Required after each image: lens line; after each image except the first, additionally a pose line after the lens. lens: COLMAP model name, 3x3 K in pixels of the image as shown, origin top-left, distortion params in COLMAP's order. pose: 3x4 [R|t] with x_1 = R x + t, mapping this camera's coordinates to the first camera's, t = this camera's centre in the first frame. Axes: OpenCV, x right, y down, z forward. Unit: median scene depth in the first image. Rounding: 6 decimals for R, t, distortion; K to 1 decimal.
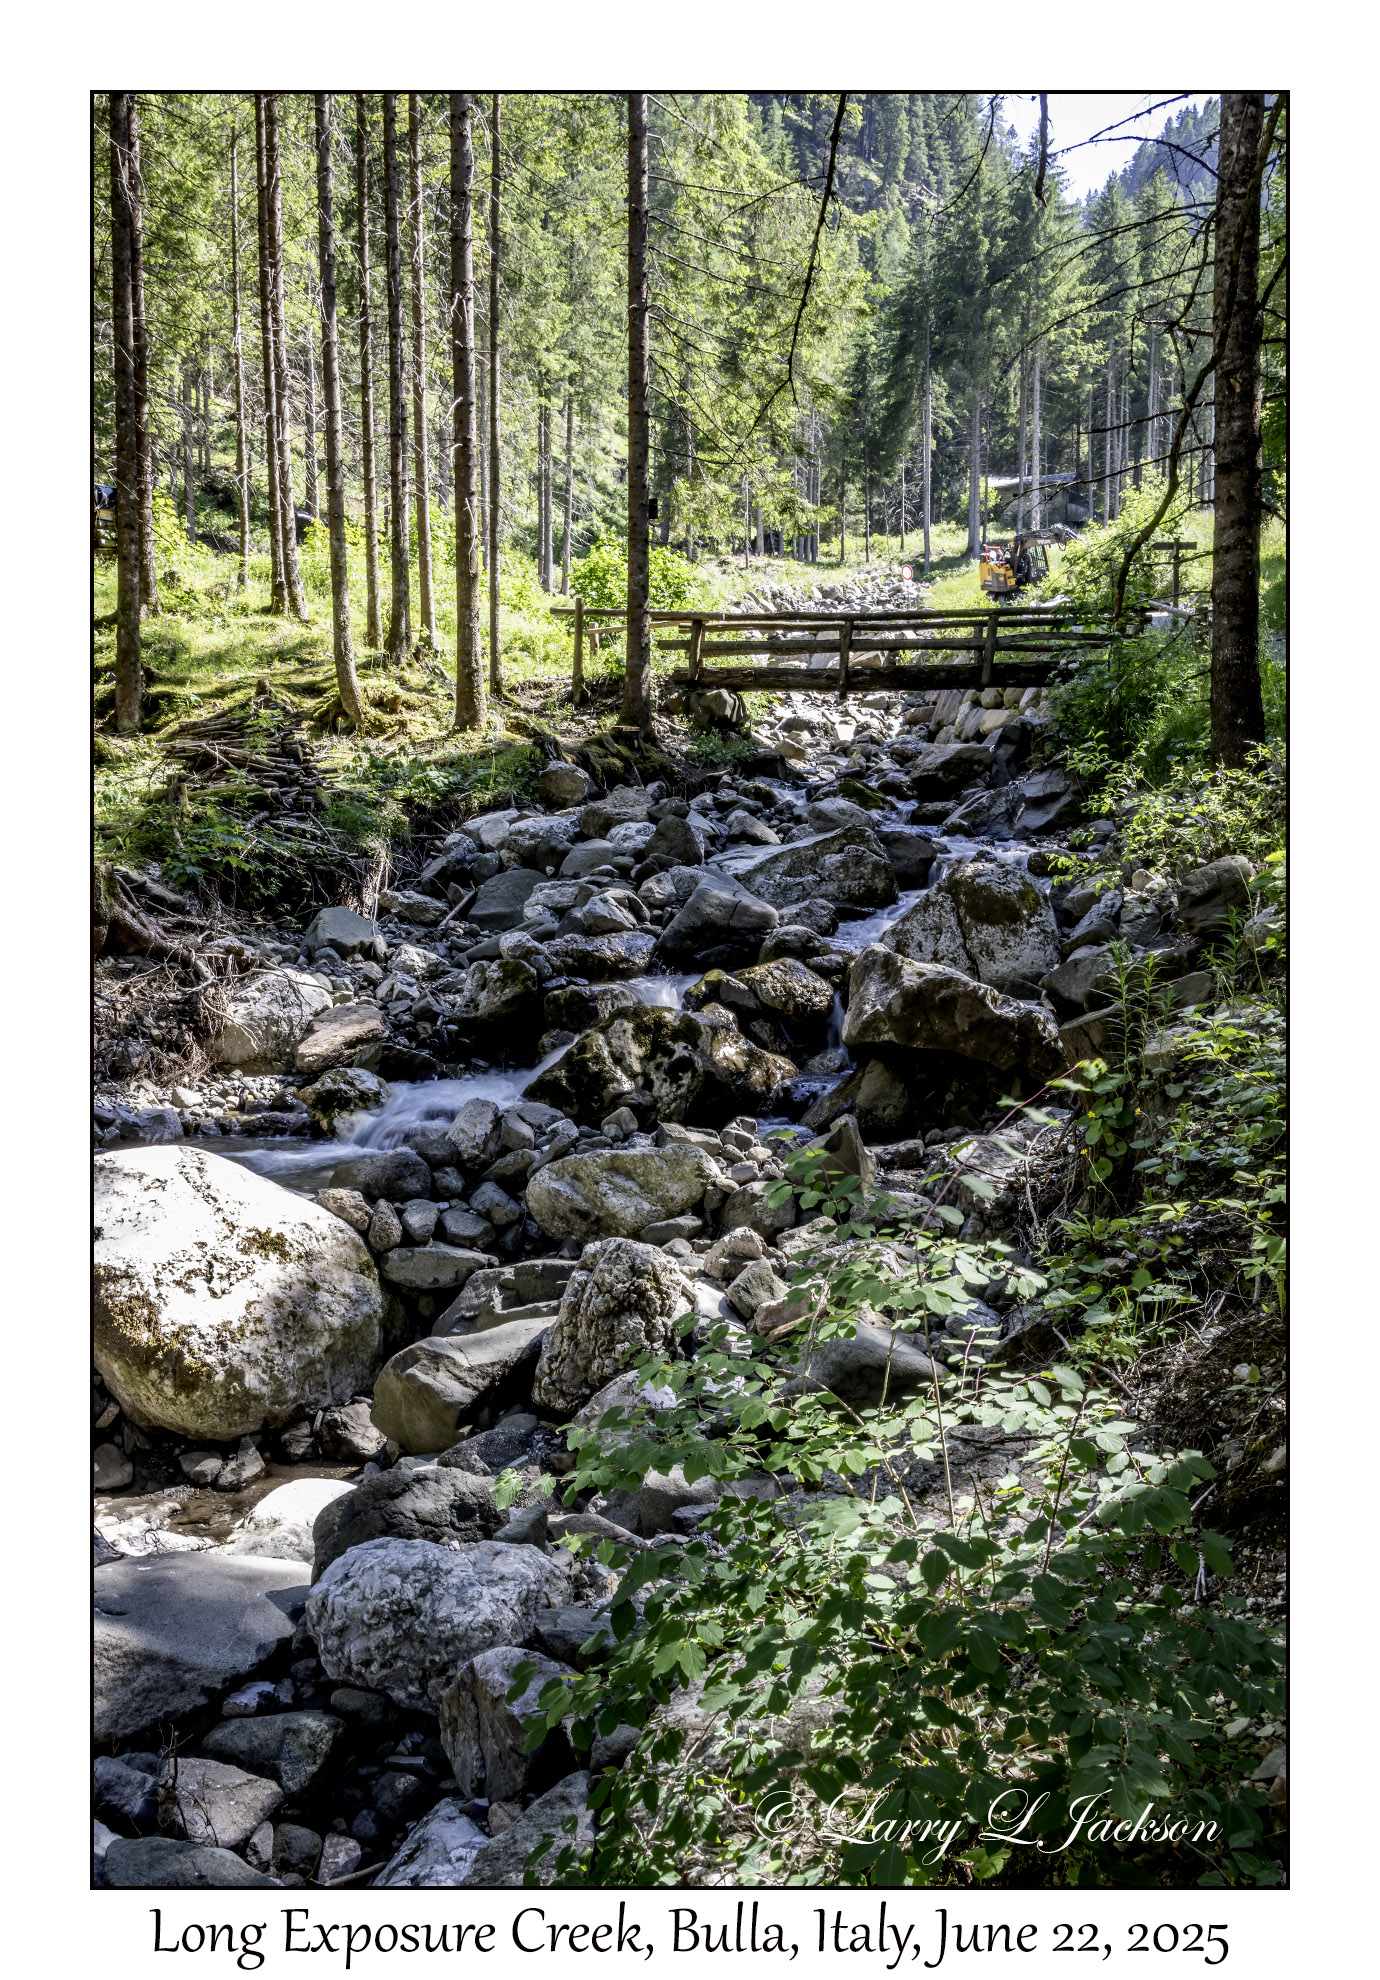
lens RADIAL K [[1826.4, 0, 658.9], [0, 1826.4, 990.7], [0, 0, 1]] dist [0.003094, -0.006168]
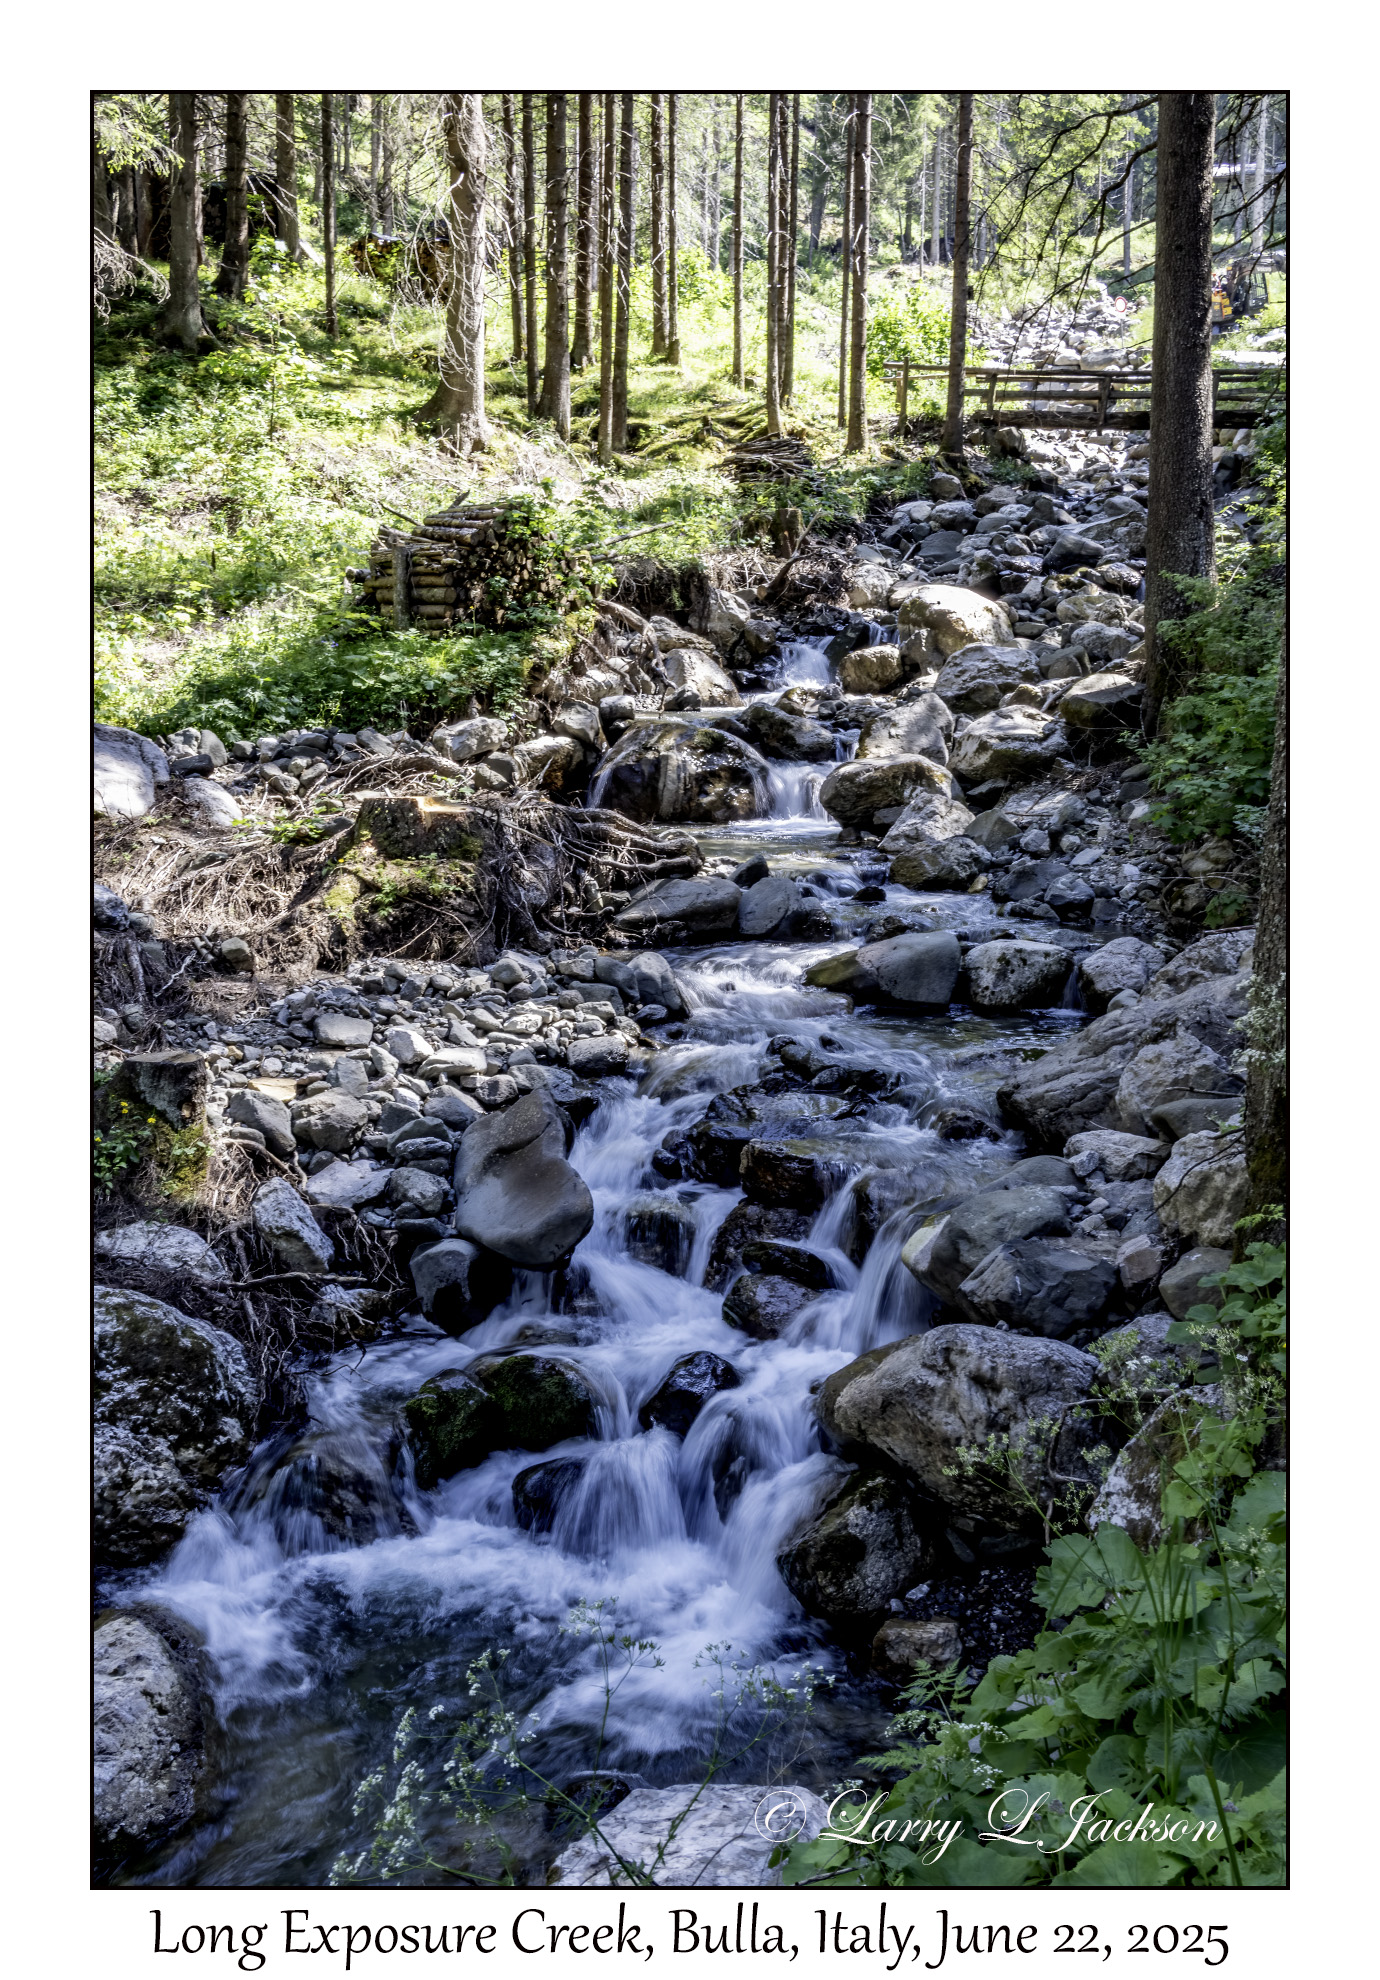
lens RADIAL K [[2431.8, 0, 687.0], [0, 2431.8, 956.3], [0, 0, 1]] dist [0.008347, -0.017449]
pose [[0.999610, 0.020642, -0.018818, -0.218733], [-0.019577, 0.998290, 0.055078, 0.175118], [0.019923, -0.054688, 0.998305, -1.096007]]
